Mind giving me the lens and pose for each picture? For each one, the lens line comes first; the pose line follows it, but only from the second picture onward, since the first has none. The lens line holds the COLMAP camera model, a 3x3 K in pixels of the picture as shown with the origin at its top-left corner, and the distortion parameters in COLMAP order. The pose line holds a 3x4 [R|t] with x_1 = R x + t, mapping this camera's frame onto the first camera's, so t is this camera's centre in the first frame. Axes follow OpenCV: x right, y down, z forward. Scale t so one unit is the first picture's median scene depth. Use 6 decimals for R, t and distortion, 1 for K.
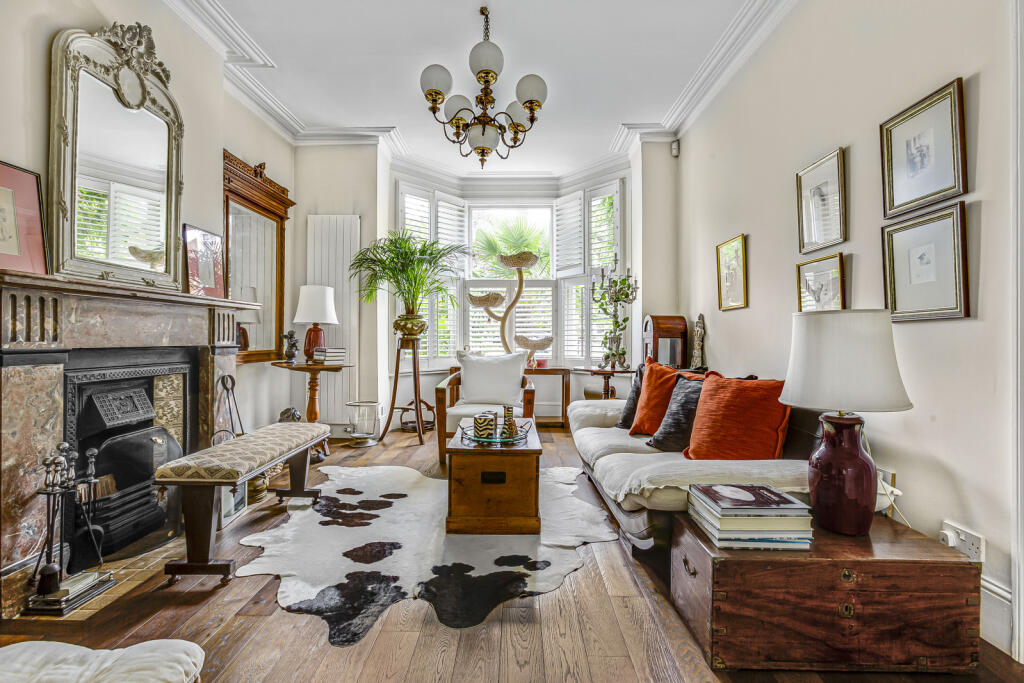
lens RADIAL K [[472.9, 0, 515.2], [0, 472.9, 340.5], [0, 0, 1]] dist [-0.029247, 0.019017]
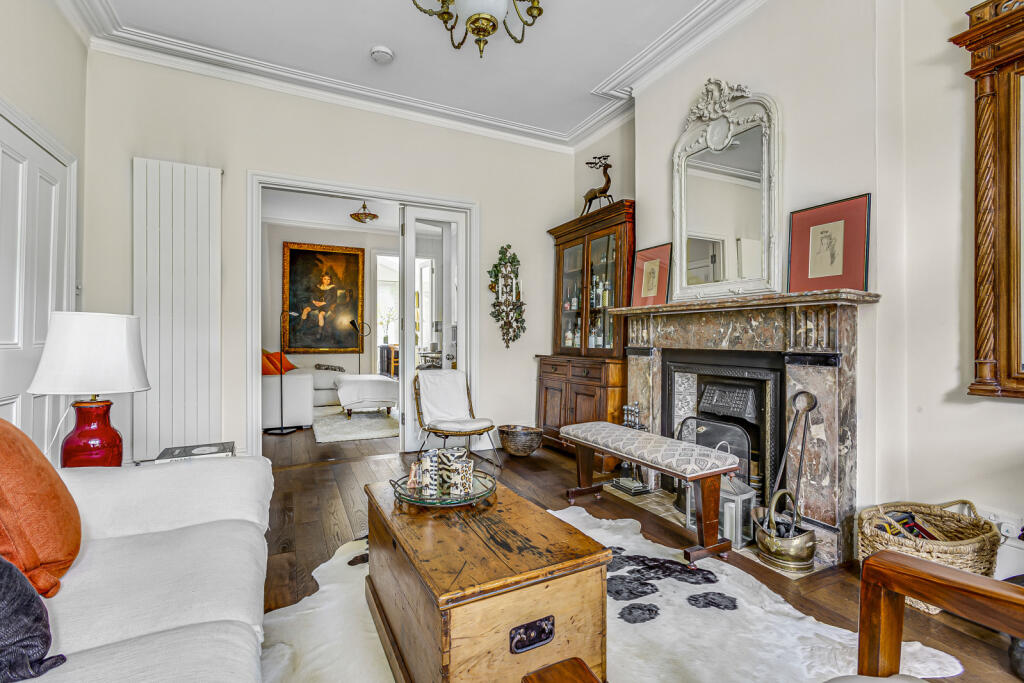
lens RADIAL K [[472.9, 0, 515.2], [0, 472.9, 340.5], [0, 0, 1]] dist [-0.029247, 0.019017]
pose [[-0.897636, -0.006262, -0.440693, 0.147783], [-0.009863, 0.999934, 0.005880, -0.009440], [0.440627, 0.009625, -0.897639, 1.589270]]
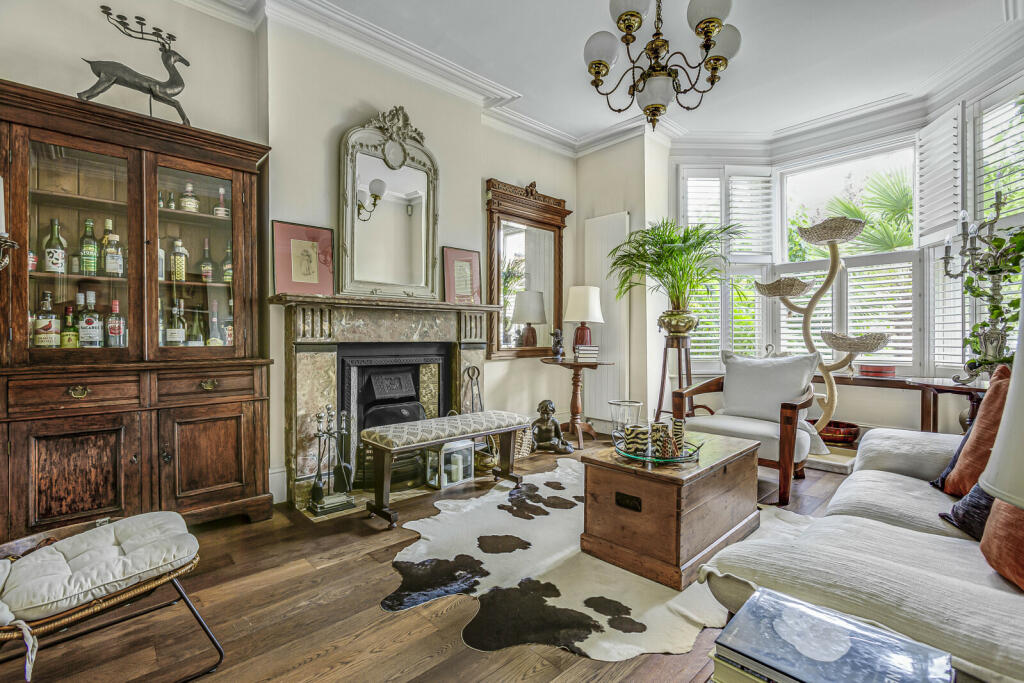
lens RADIAL K [[472.9, 0, 515.2], [0, 472.9, 340.5], [0, 0, 1]] dist [-0.029247, 0.019017]
pose [[0.693758, 0.001864, -0.720206, 0.364894], [-0.002439, 0.999997, 0.000238, 0.006874], [0.720204, 0.001591, 0.693760, 0.252185]]
